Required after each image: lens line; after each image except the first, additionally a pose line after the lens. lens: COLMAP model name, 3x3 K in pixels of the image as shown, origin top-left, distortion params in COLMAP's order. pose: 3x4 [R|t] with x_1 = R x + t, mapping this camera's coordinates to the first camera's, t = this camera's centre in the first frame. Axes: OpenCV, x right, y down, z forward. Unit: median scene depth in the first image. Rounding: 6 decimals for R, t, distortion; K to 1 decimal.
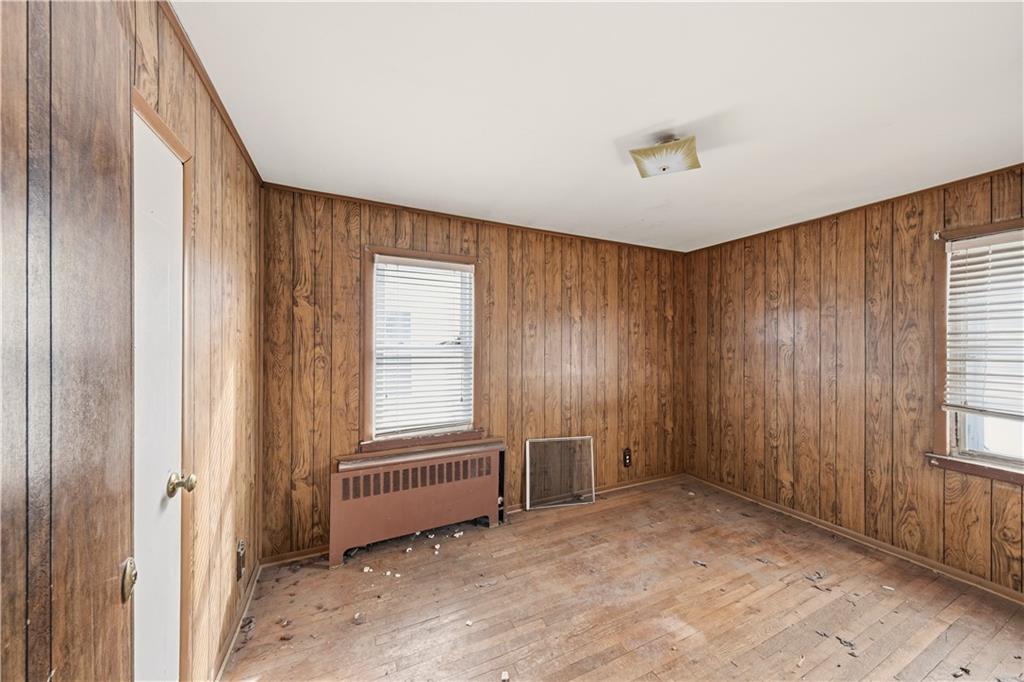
lens RADIAL K [[350.4, 0, 512.0], [0, 350.4, 341.0], [0, 0, 1]] dist [0.000403, -0.000006]
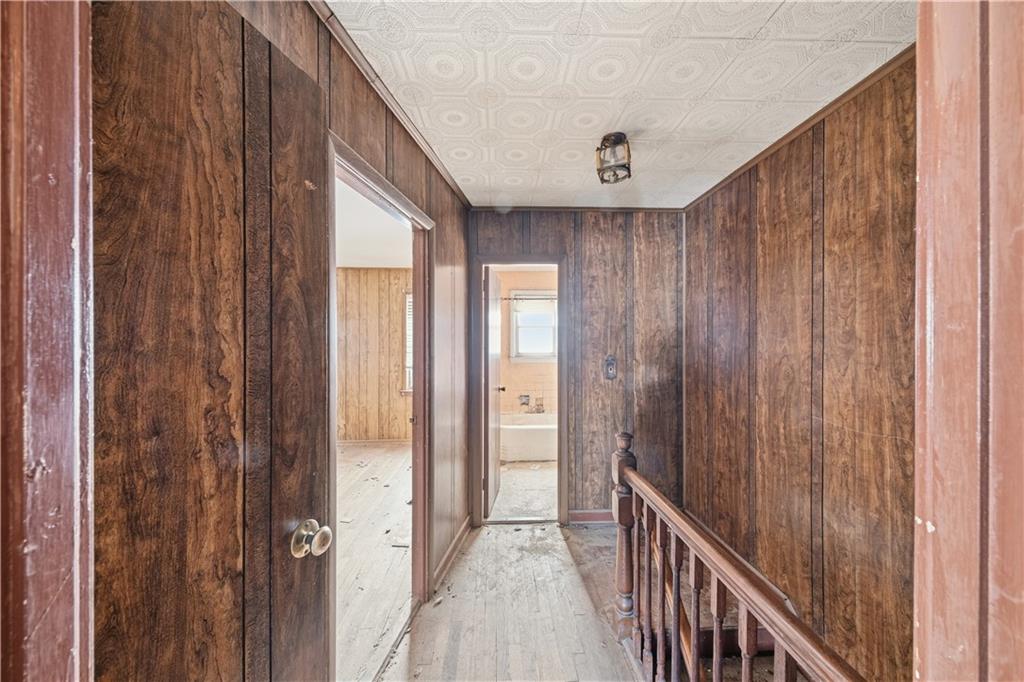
lens RADIAL K [[350.4, 0, 512.0], [0, 350.4, 341.0], [0, 0, 1]] dist [0.000403, -0.000006]
pose [[0.385995, -0.002554, 0.922497, -0.488413], [-0.003934, 0.999983, 0.004415, 0.002860], [-0.922493, -0.005333, 0.385978, -0.418752]]
